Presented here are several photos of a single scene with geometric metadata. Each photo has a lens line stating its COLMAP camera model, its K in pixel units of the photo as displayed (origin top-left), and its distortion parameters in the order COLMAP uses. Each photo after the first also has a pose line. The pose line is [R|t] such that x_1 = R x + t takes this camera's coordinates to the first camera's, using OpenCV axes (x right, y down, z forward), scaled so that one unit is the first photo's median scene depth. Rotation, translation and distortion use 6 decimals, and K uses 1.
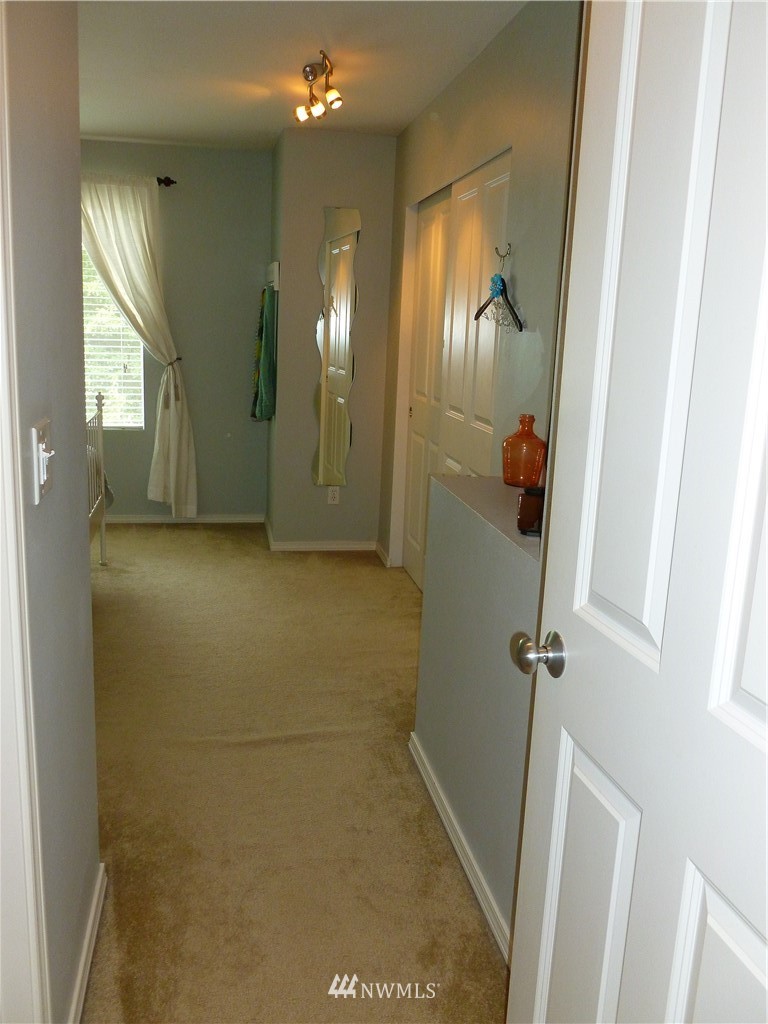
lens RADIAL K [[875.8, 0, 384.0], [0, 875.8, 512.0], [0, 0, 1]] dist [-0.034930, 0.023395]
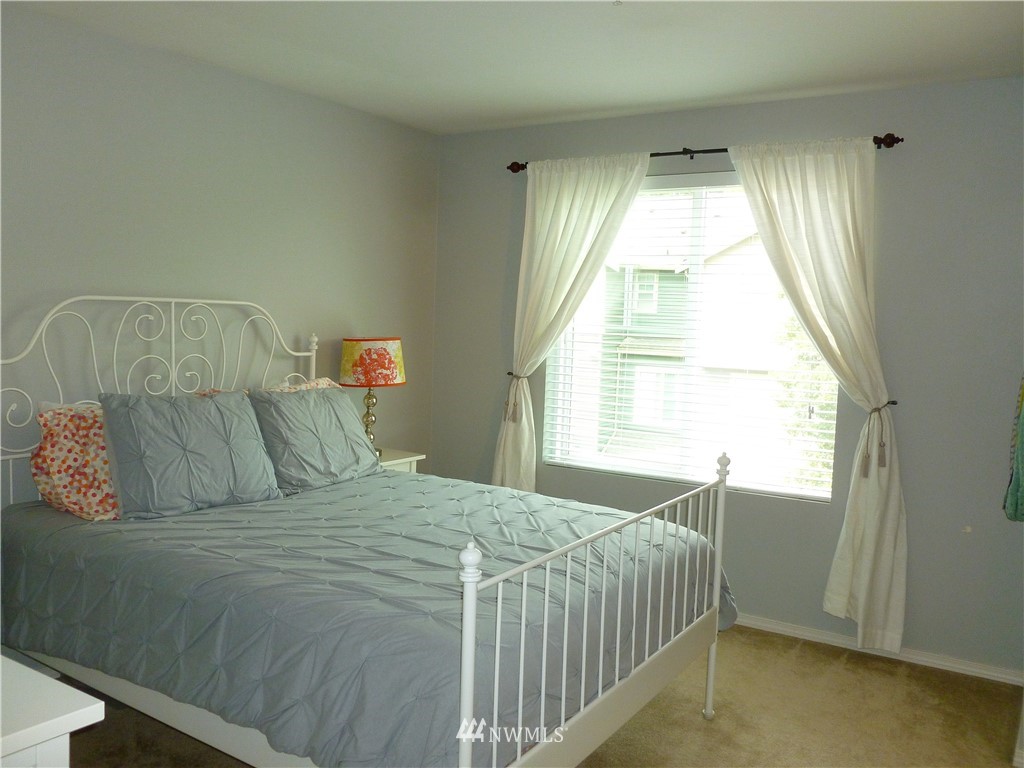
lens RADIAL K [[875.8, 0, 506.4], [0, 875.8, 380.9], [0, 0, 1]] dist [-0.034930, 0.023395]
pose [[0.727073, 0.037351, -0.685544, 0.000778], [-0.151880, 0.982530, -0.107549, -0.078824], [0.669550, 0.182316, 0.720044, 0.340995]]
